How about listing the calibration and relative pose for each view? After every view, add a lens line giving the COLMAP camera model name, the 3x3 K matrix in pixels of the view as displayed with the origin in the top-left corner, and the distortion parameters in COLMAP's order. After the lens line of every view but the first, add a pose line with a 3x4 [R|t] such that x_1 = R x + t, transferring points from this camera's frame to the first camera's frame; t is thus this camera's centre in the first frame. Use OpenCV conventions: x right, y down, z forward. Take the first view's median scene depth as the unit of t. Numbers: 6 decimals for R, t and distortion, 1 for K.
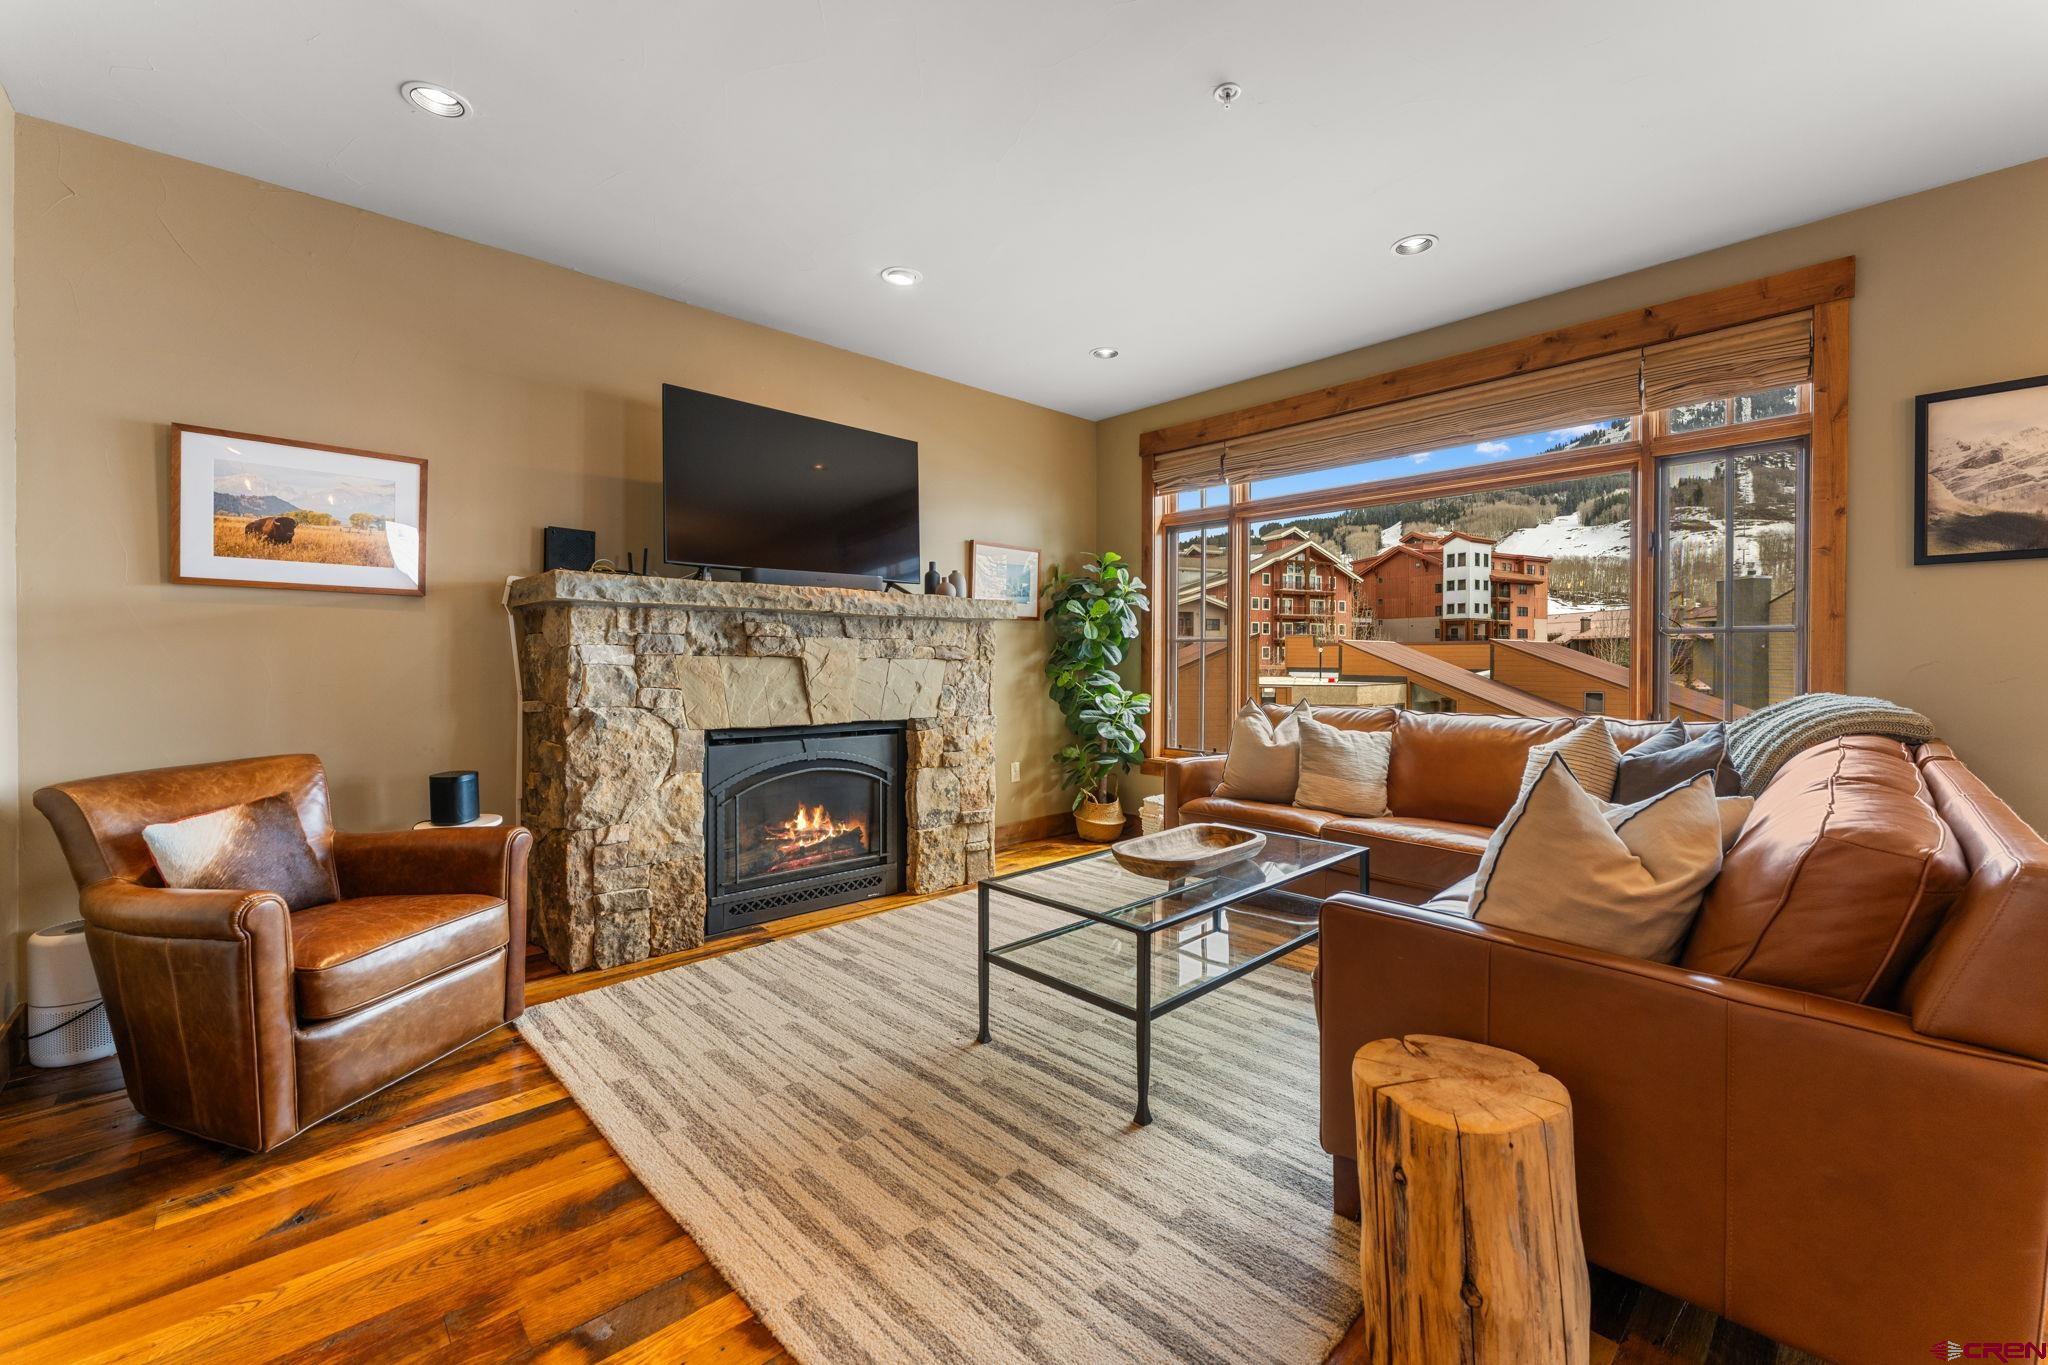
lens RADIAL K [[847.5, 0, 1014.8], [0, 847.5, 651.6], [0, 0, 1]] dist [-0.009255, -0.000118]
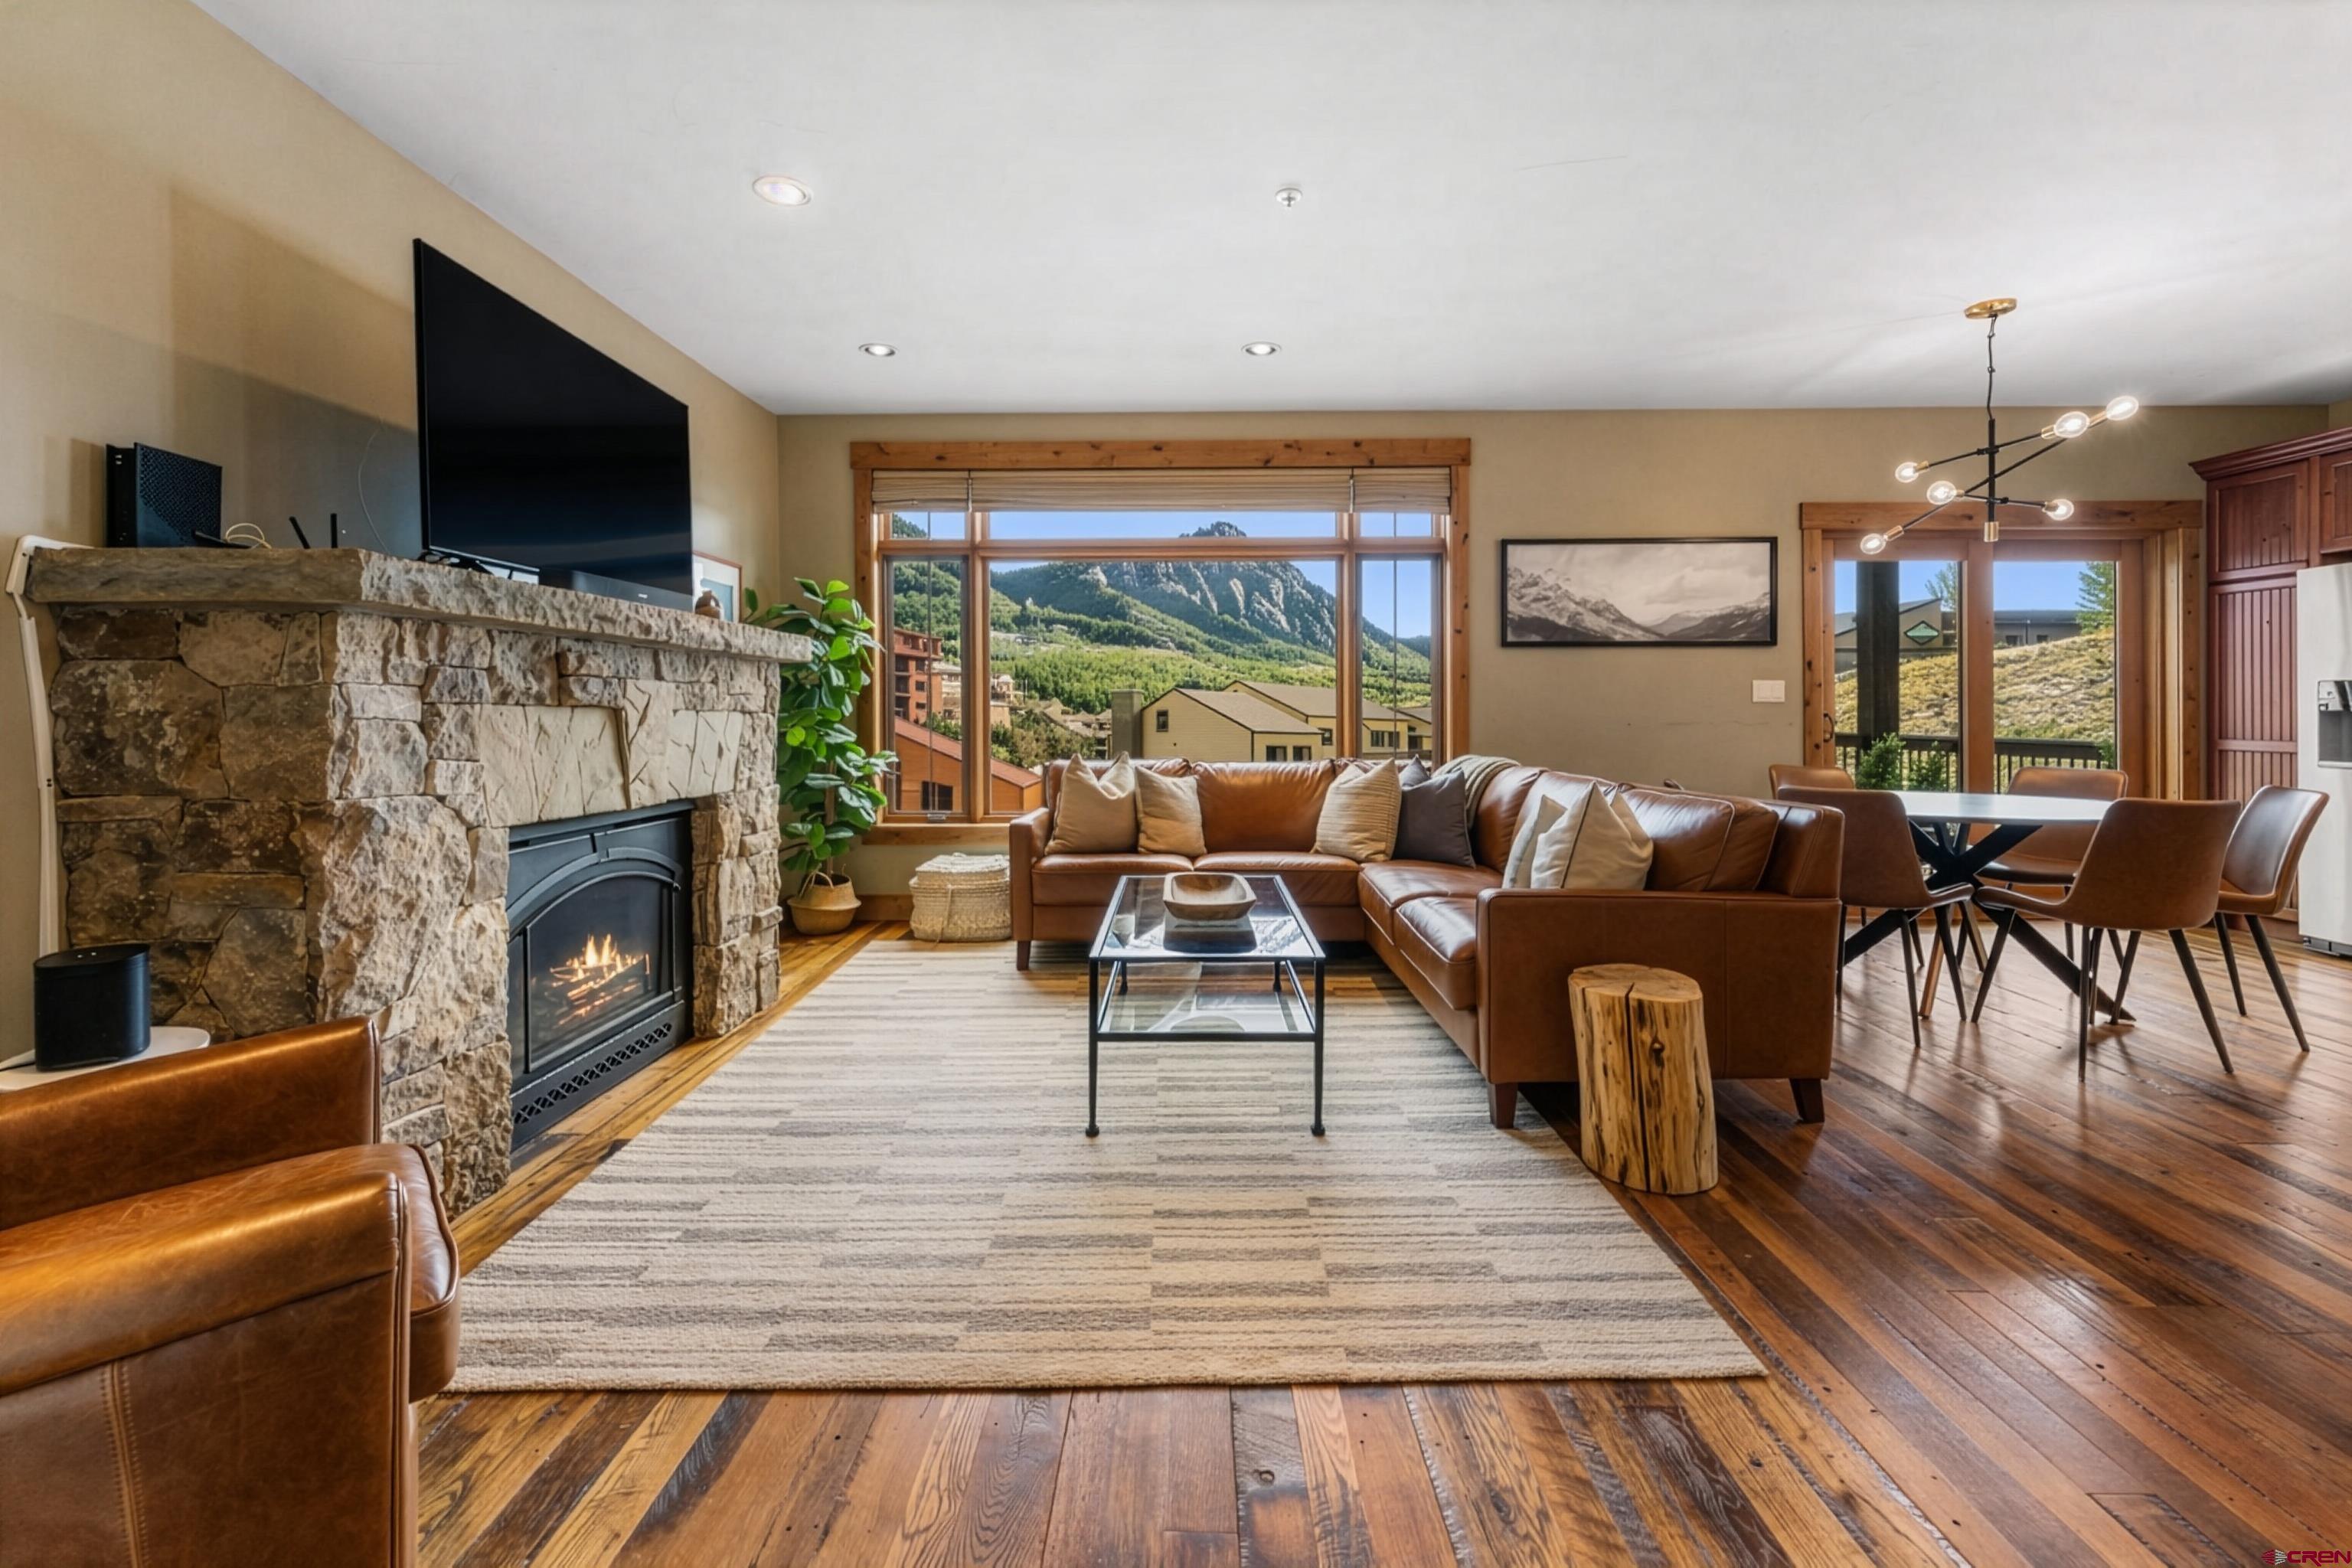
lens RADIAL K [[970.0, 0, 1201.4], [0, 970.0, 707.4], [0, 0, 1]] dist [0.001829, 0.000320]
pose [[0.687385, -0.000464, 0.726293, -0.549752], [-0.001200, 0.999998, 0.001775, 0.004979], [-0.726292, -0.002091, 0.687383, 0.157438]]
